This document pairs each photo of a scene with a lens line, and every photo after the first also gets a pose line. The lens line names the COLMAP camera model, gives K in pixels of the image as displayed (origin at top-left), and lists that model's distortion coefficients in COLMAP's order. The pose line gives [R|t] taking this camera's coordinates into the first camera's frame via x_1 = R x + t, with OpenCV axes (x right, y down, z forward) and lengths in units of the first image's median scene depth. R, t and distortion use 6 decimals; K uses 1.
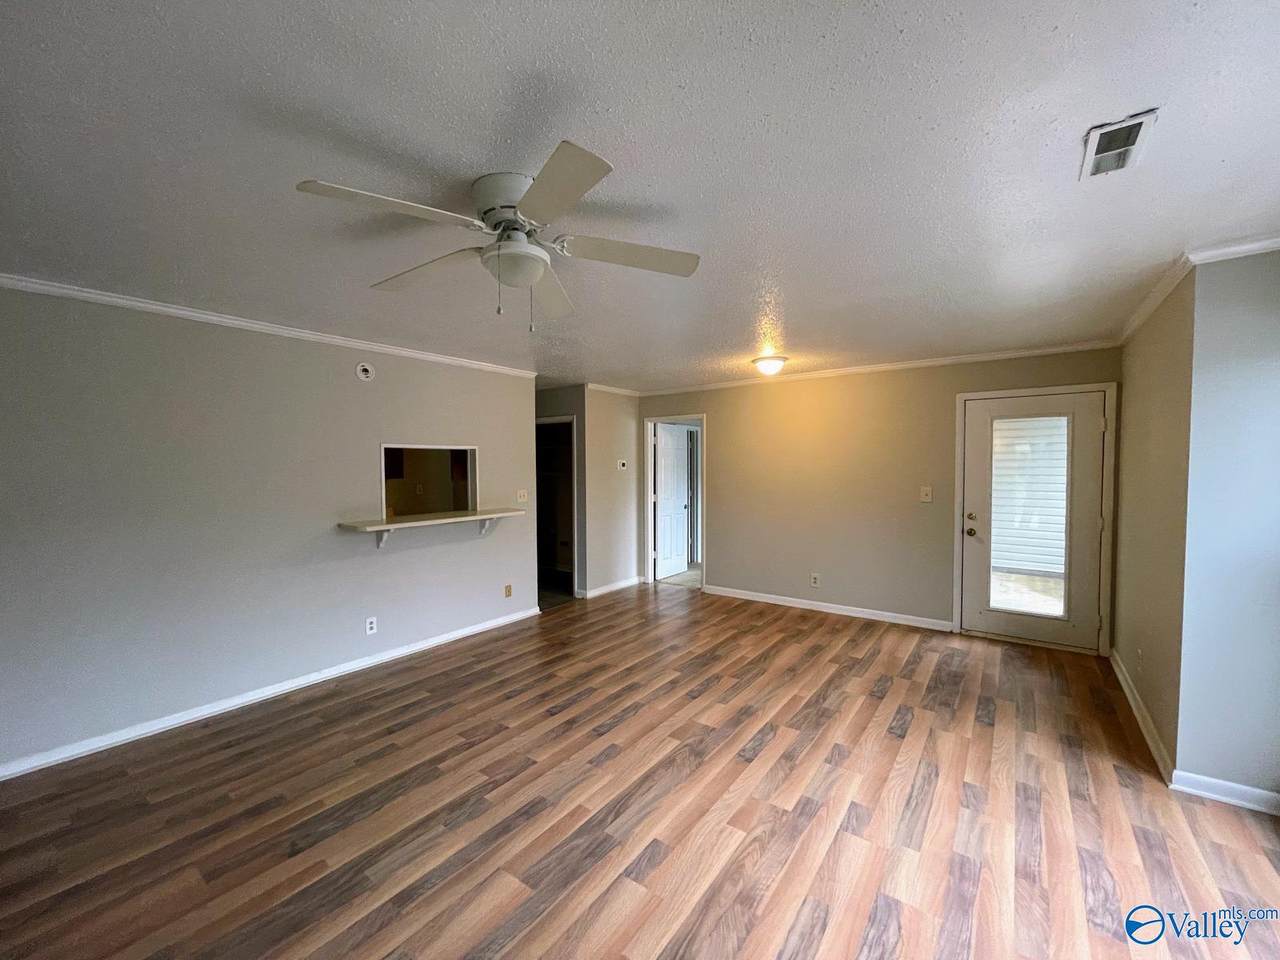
lens RADIAL K [[518.6, 0, 634.4], [0, 518.6, 476.9], [0, 0, 1]] dist [-0.000753, 0.000130]
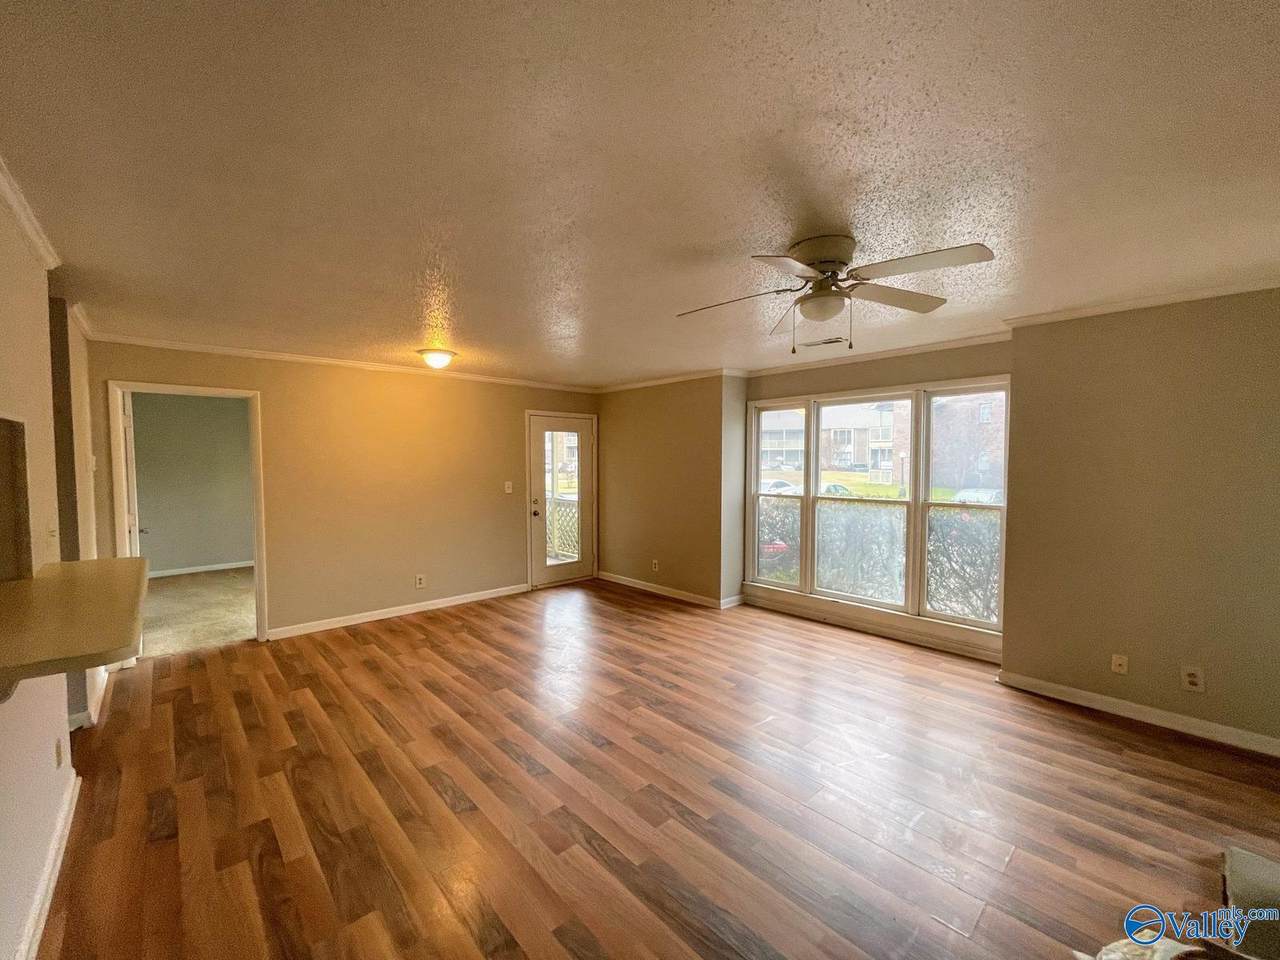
lens RADIAL K [[518.6, 0, 633.5], [0, 518.6, 487.2], [0, 0, 1]] dist [-0.000753, 0.000130]
pose [[0.195181, -0.044684, 0.979749, -0.650073], [0.020693, 0.998927, 0.041436, -0.013057], [-0.980549, 0.012186, 0.195896, 0.504815]]
